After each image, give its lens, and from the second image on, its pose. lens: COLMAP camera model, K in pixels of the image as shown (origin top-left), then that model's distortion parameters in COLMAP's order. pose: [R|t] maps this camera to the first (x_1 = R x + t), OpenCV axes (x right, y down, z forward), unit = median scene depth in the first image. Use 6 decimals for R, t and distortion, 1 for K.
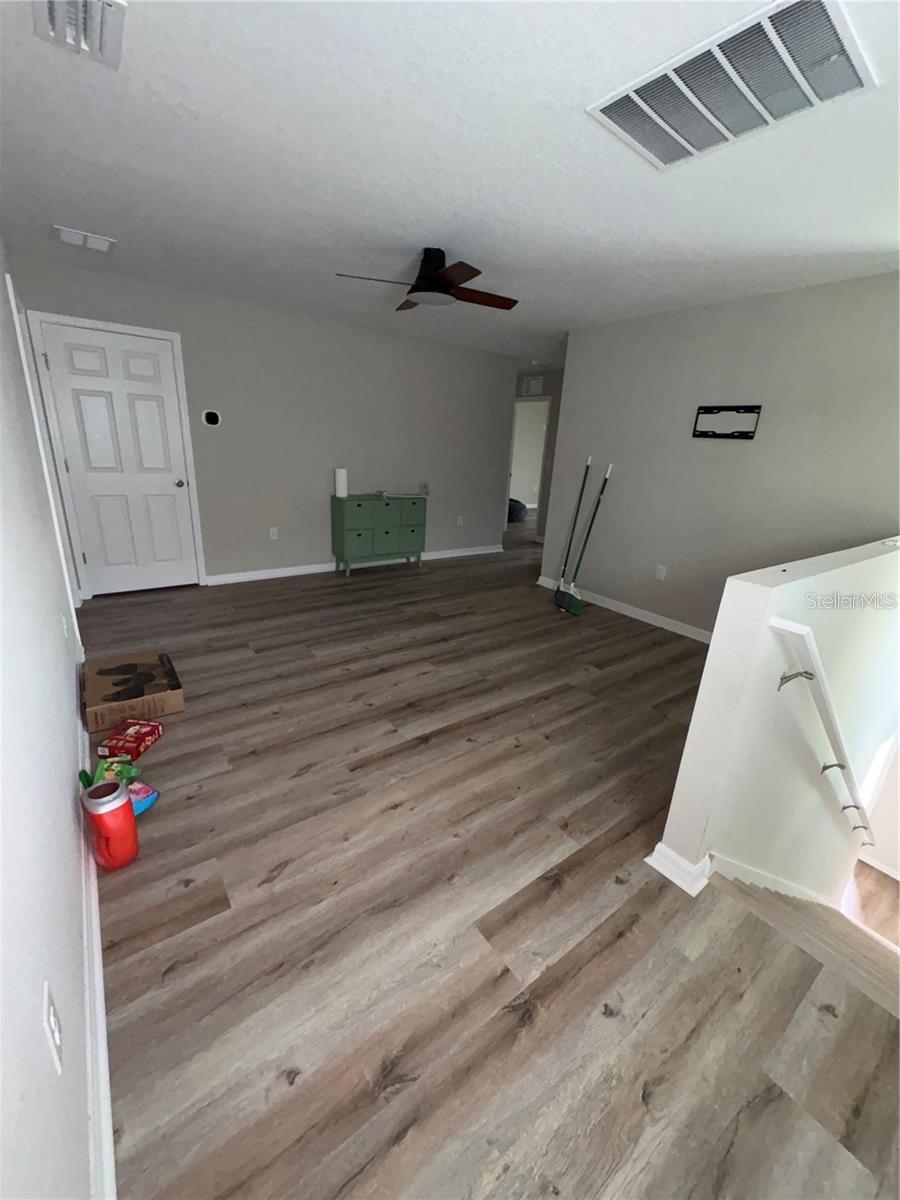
lens RADIAL K [[485.2, 0, 450.0], [0, 485.2, 600.0], [0, 0, 1]] dist [-0.000403, -0.000105]
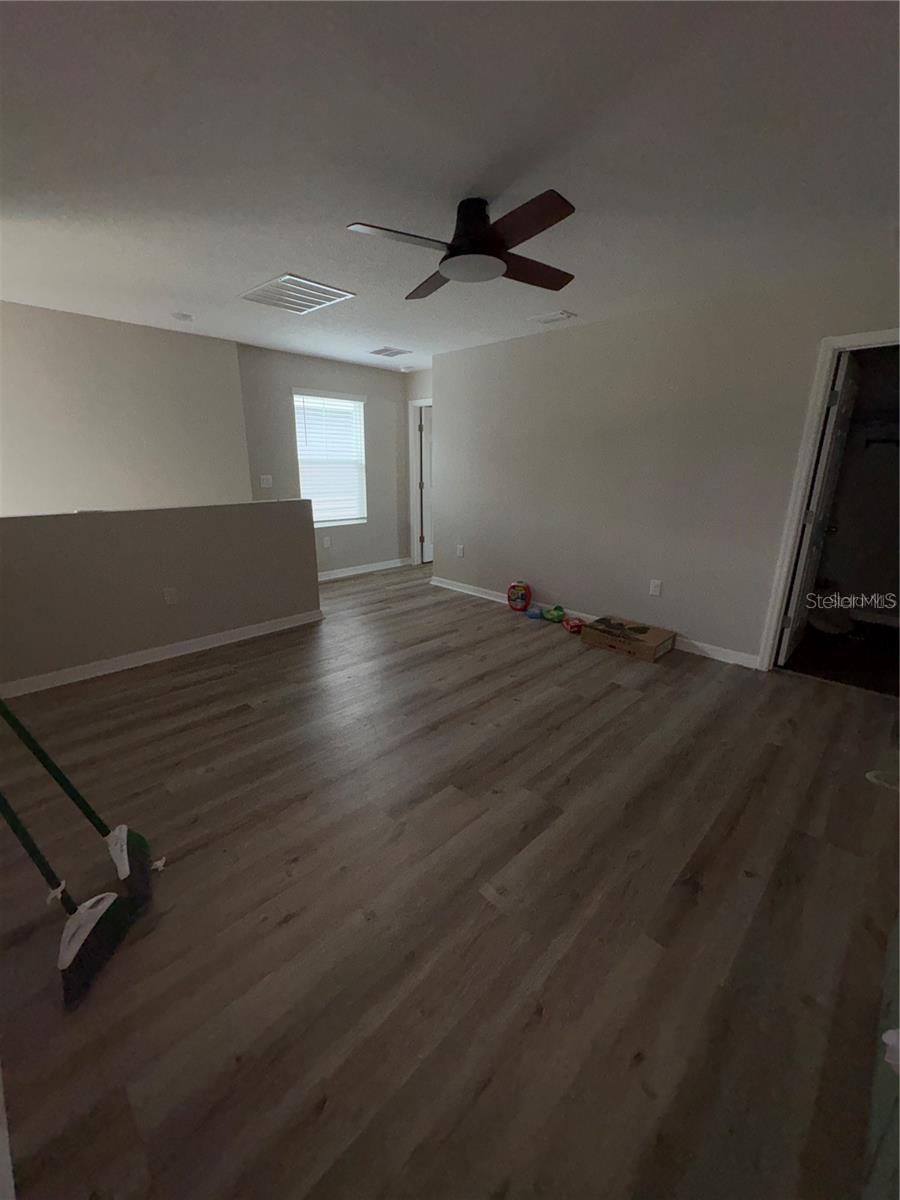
lens RADIAL K [[485.2, 0, 450.0], [0, 485.2, 600.0], [0, 0, 1]] dist [-0.000403, -0.000105]
pose [[-0.986481, -0.019174, -0.162748, 0.095302], [-0.106877, 0.828123, 0.550263, -0.538653], [0.124225, 0.560219, -0.818977, 1.668919]]
